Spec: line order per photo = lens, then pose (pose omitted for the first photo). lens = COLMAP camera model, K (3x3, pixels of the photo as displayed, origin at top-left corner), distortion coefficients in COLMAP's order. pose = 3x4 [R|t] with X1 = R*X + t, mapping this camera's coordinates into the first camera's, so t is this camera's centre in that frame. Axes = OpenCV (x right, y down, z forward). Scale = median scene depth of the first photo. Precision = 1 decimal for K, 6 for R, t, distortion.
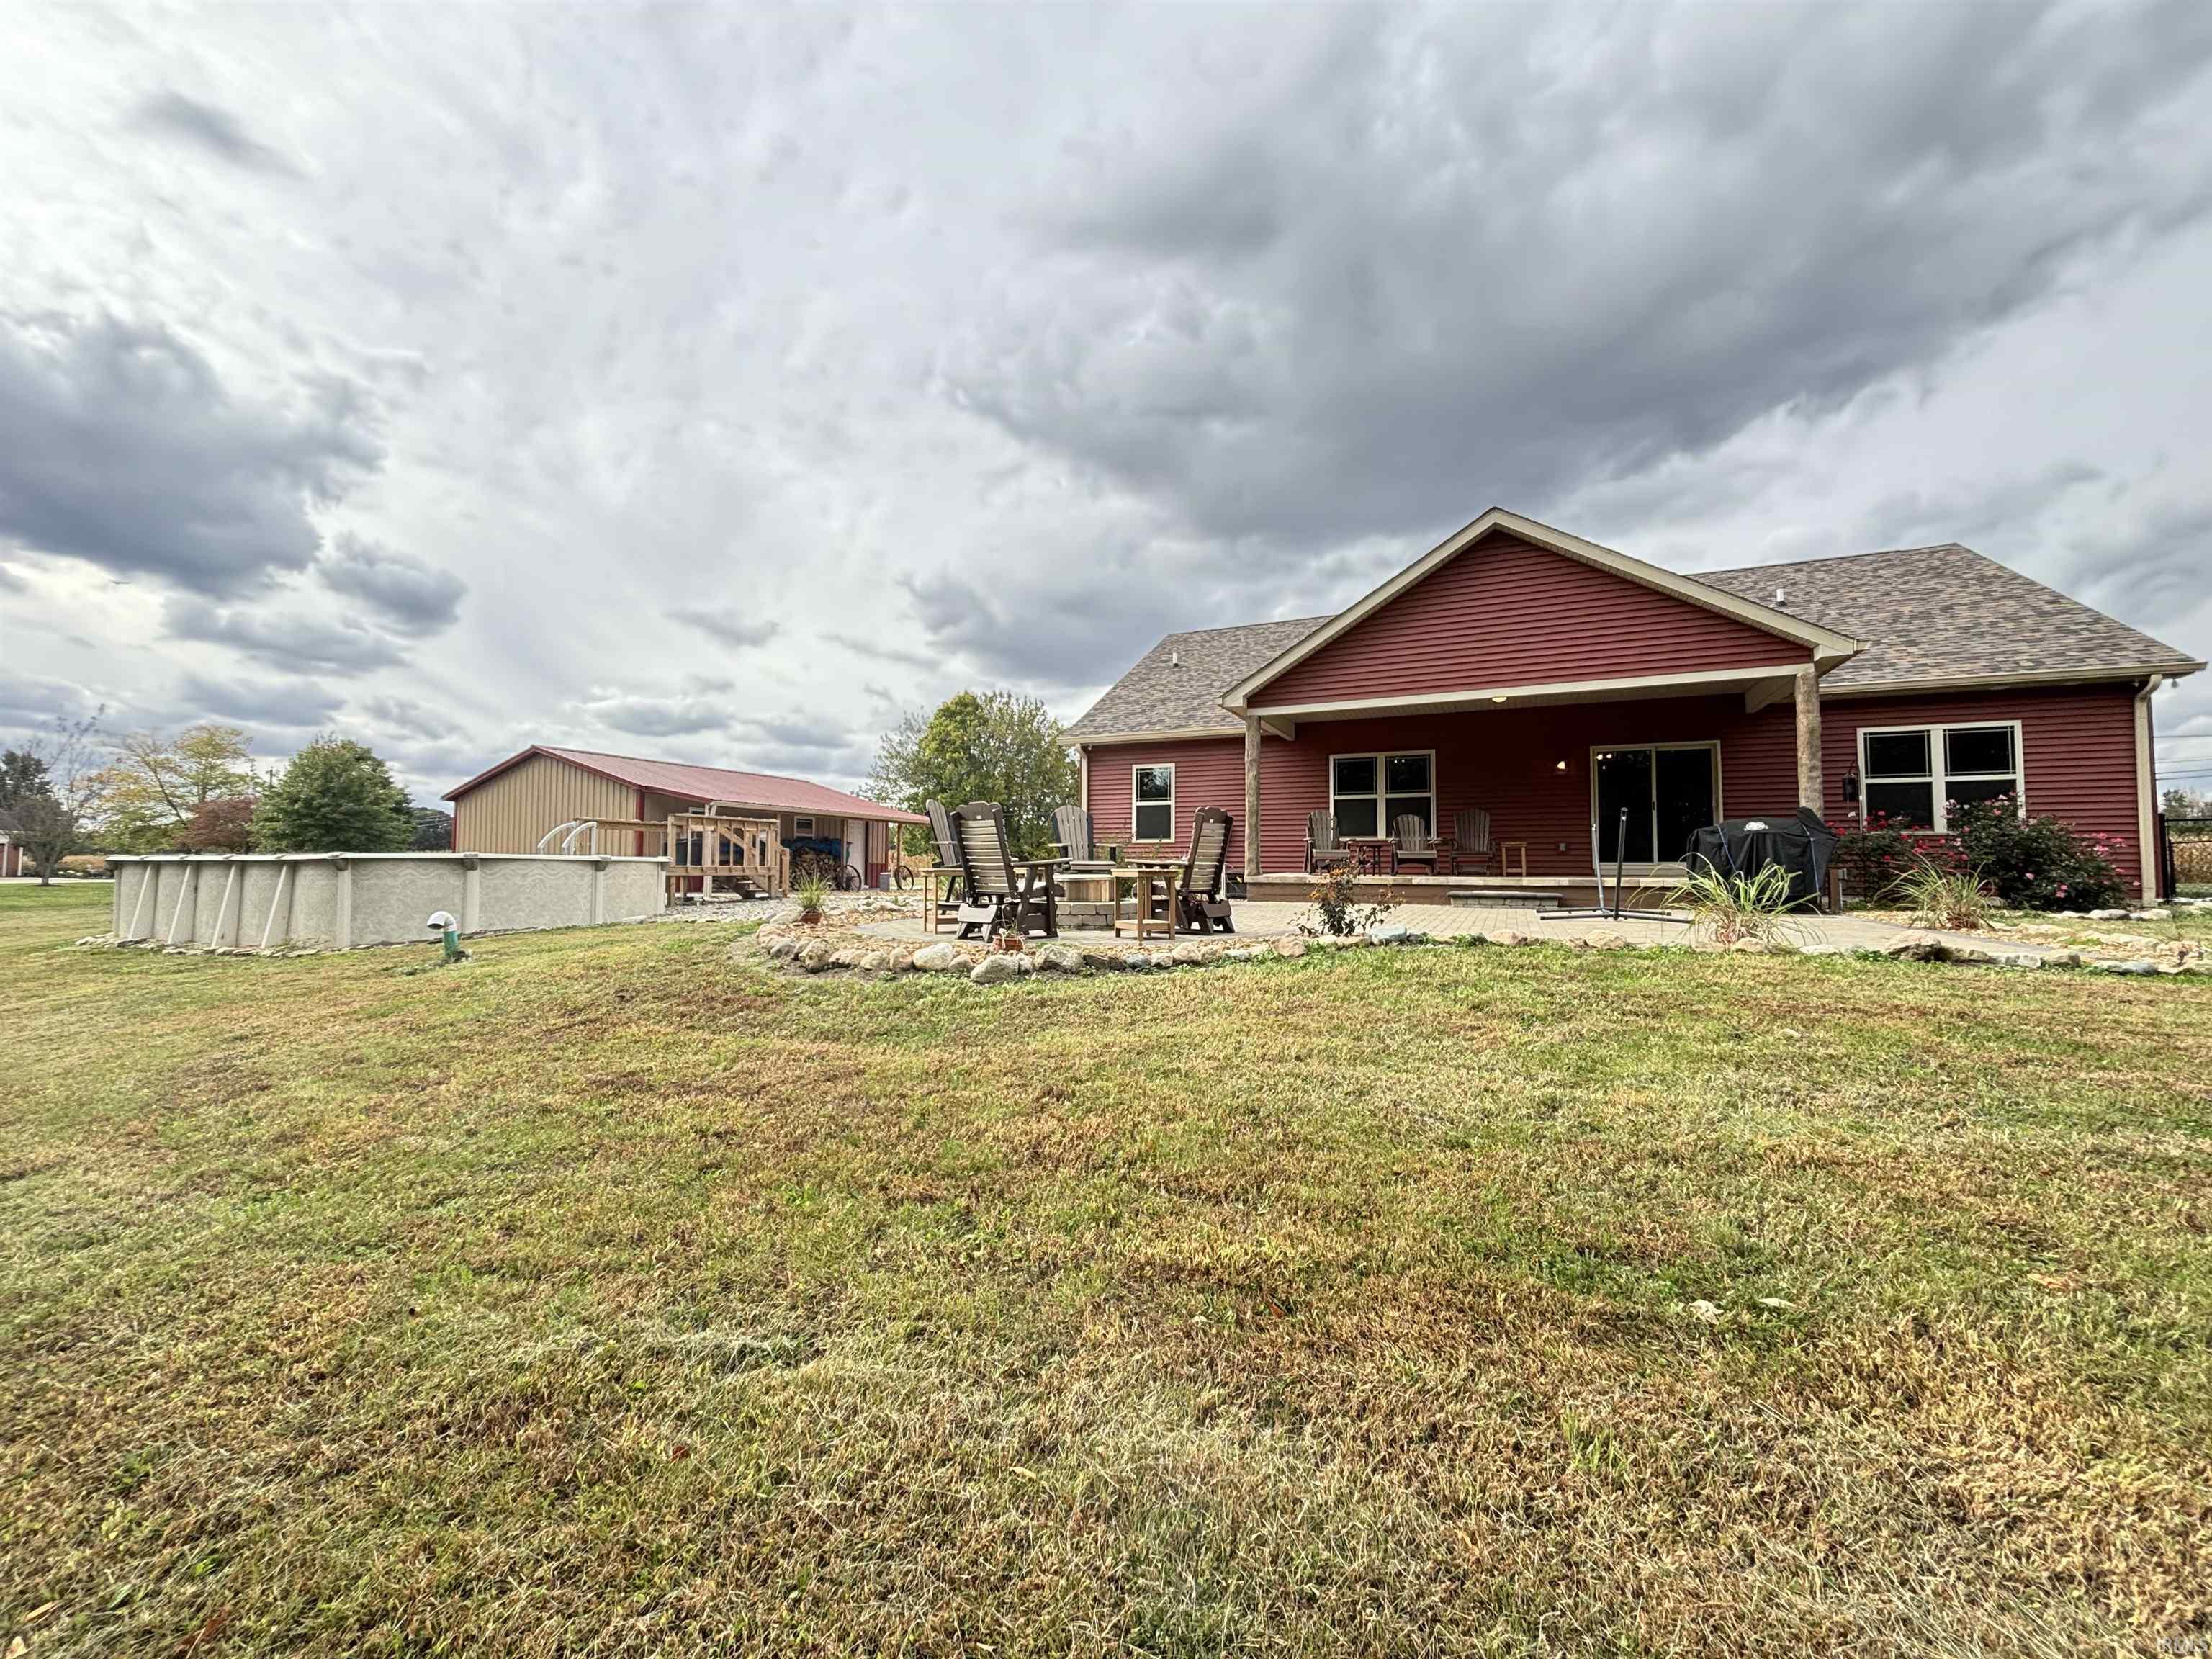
lens RADIAL K [[877.6, 0, 1109.6], [0, 877.6, 860.9], [0, 0, 1]] dist [-0.001340, -0.000313]
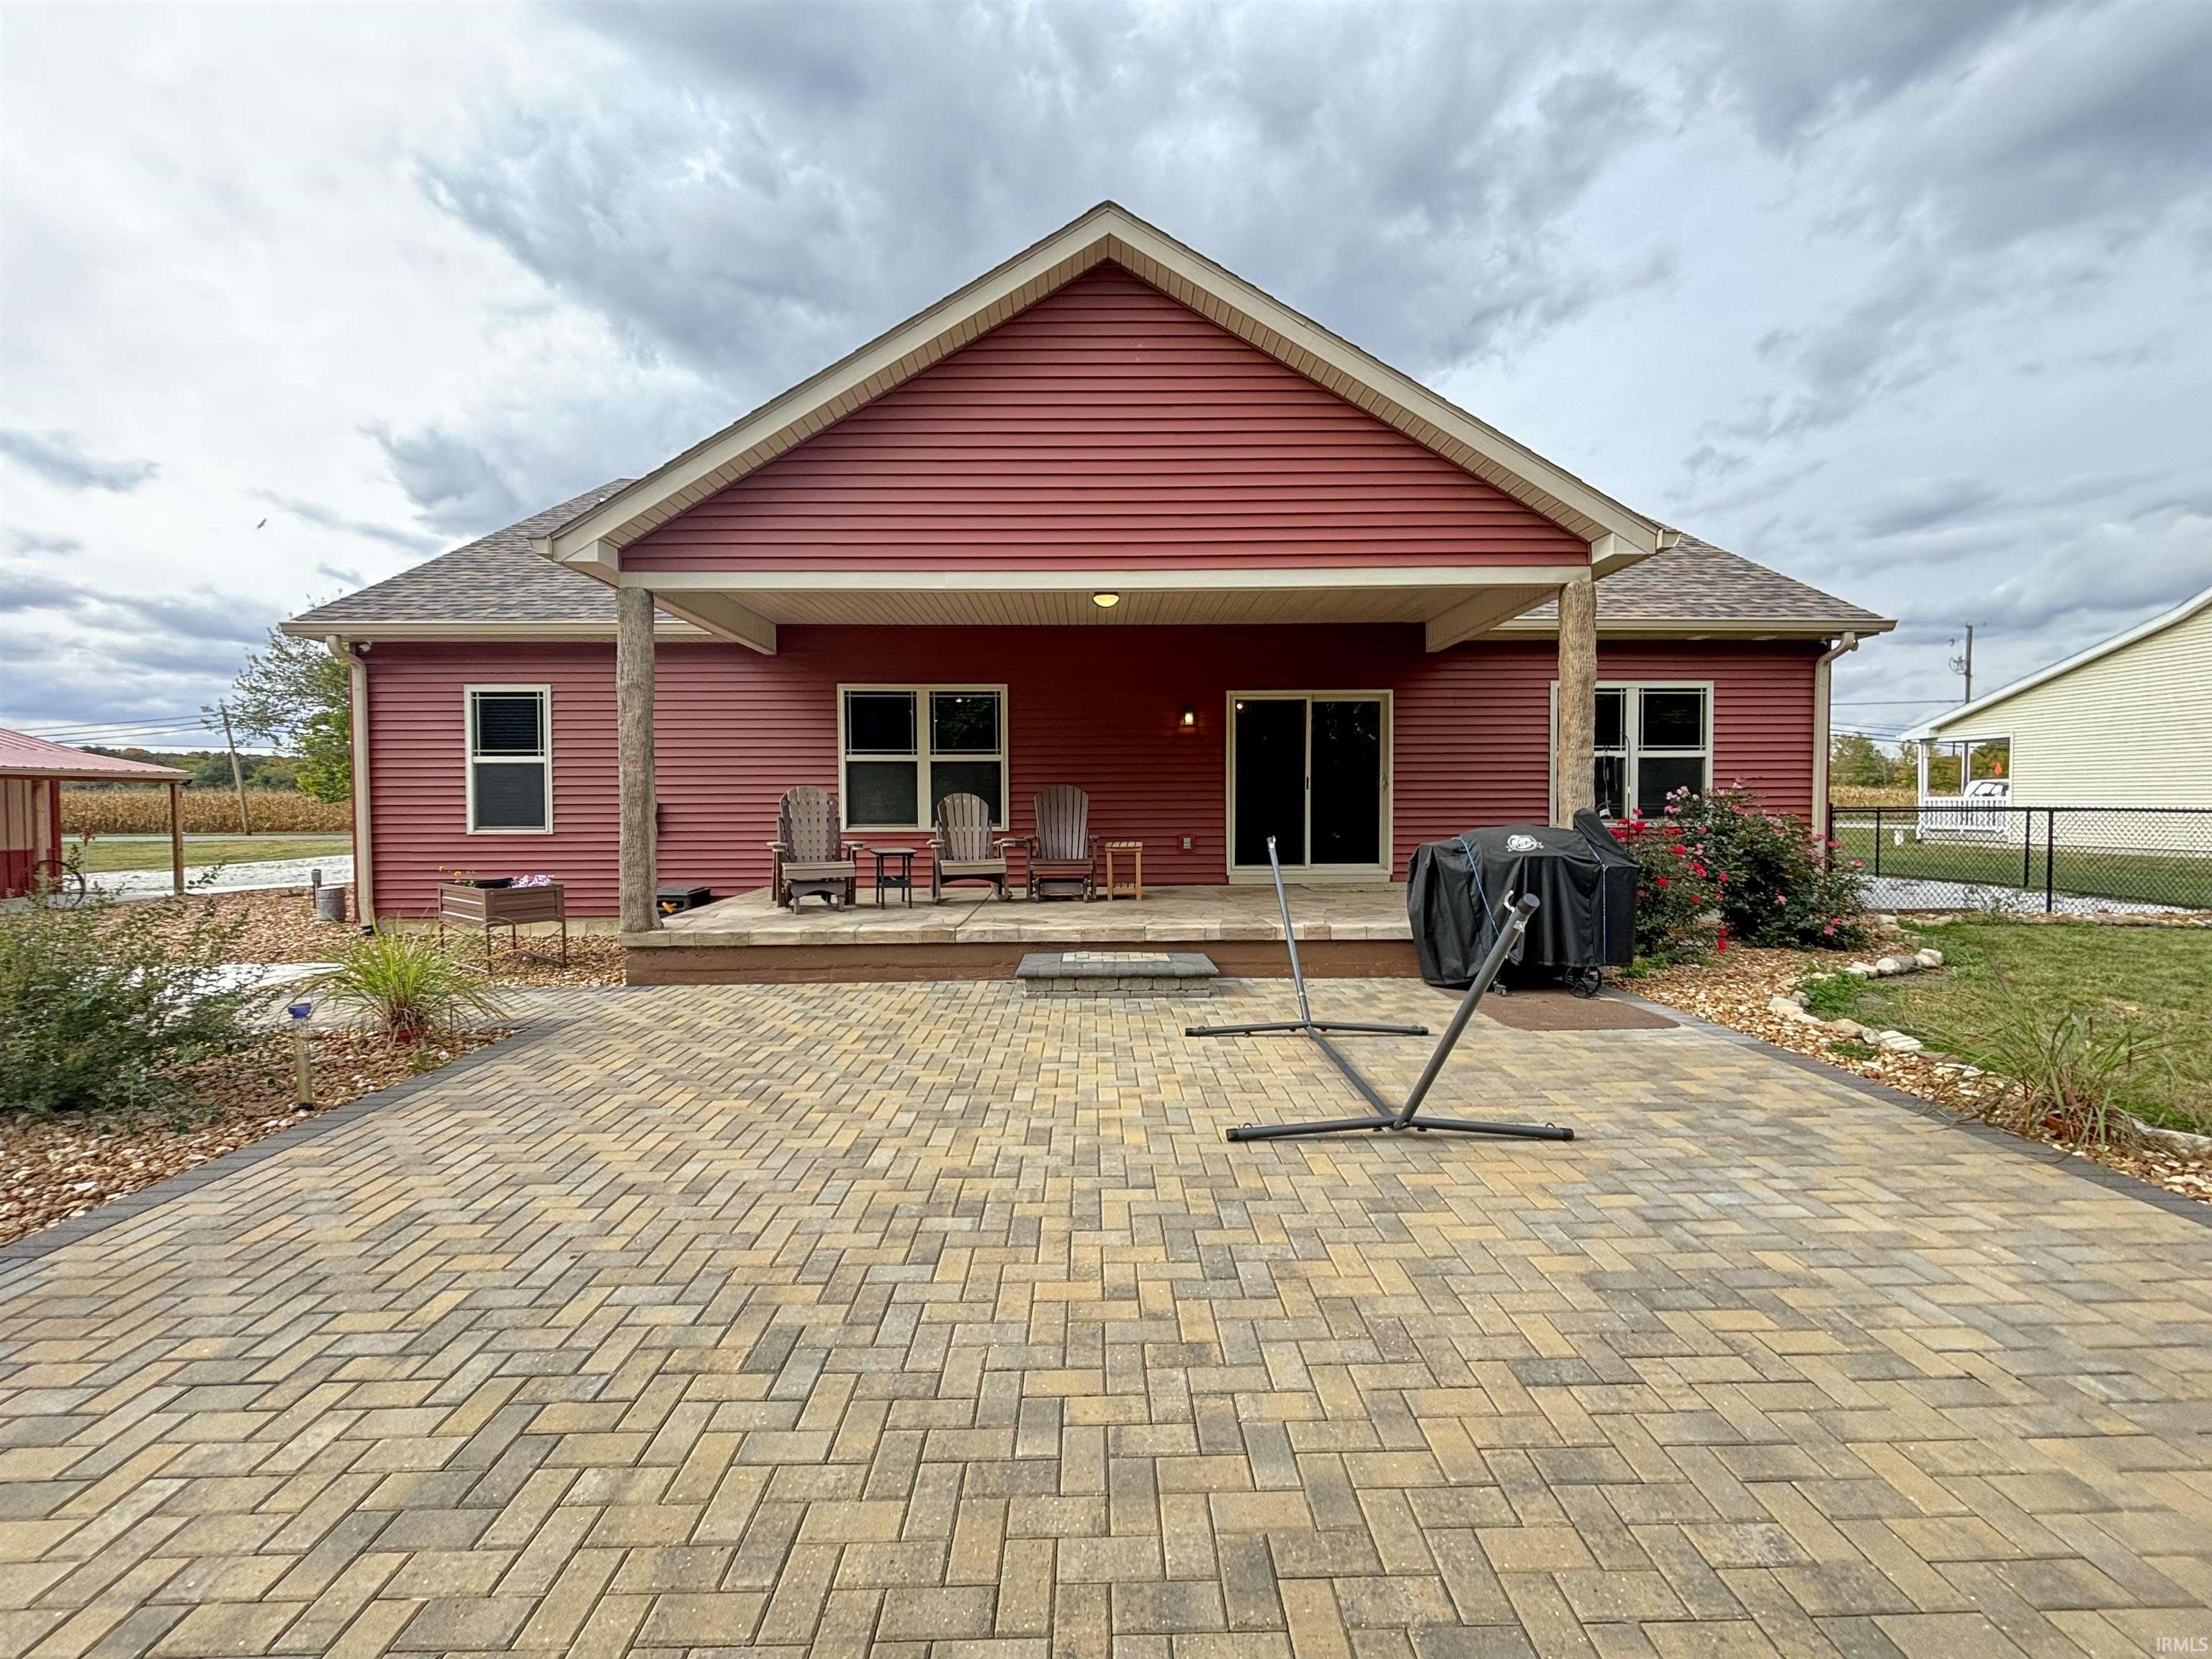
lens RADIAL K [[922.2, 0, 1106.0], [0, 922.2, 829.5], [0, 0, 1]] dist [-0.000297, -0.000504]
pose [[0.907447, -0.017779, 0.419791, 0.154290], [0.003162, 0.999365, 0.035490, -0.045658], [-0.420155, -0.030878, 0.906927, 0.366847]]
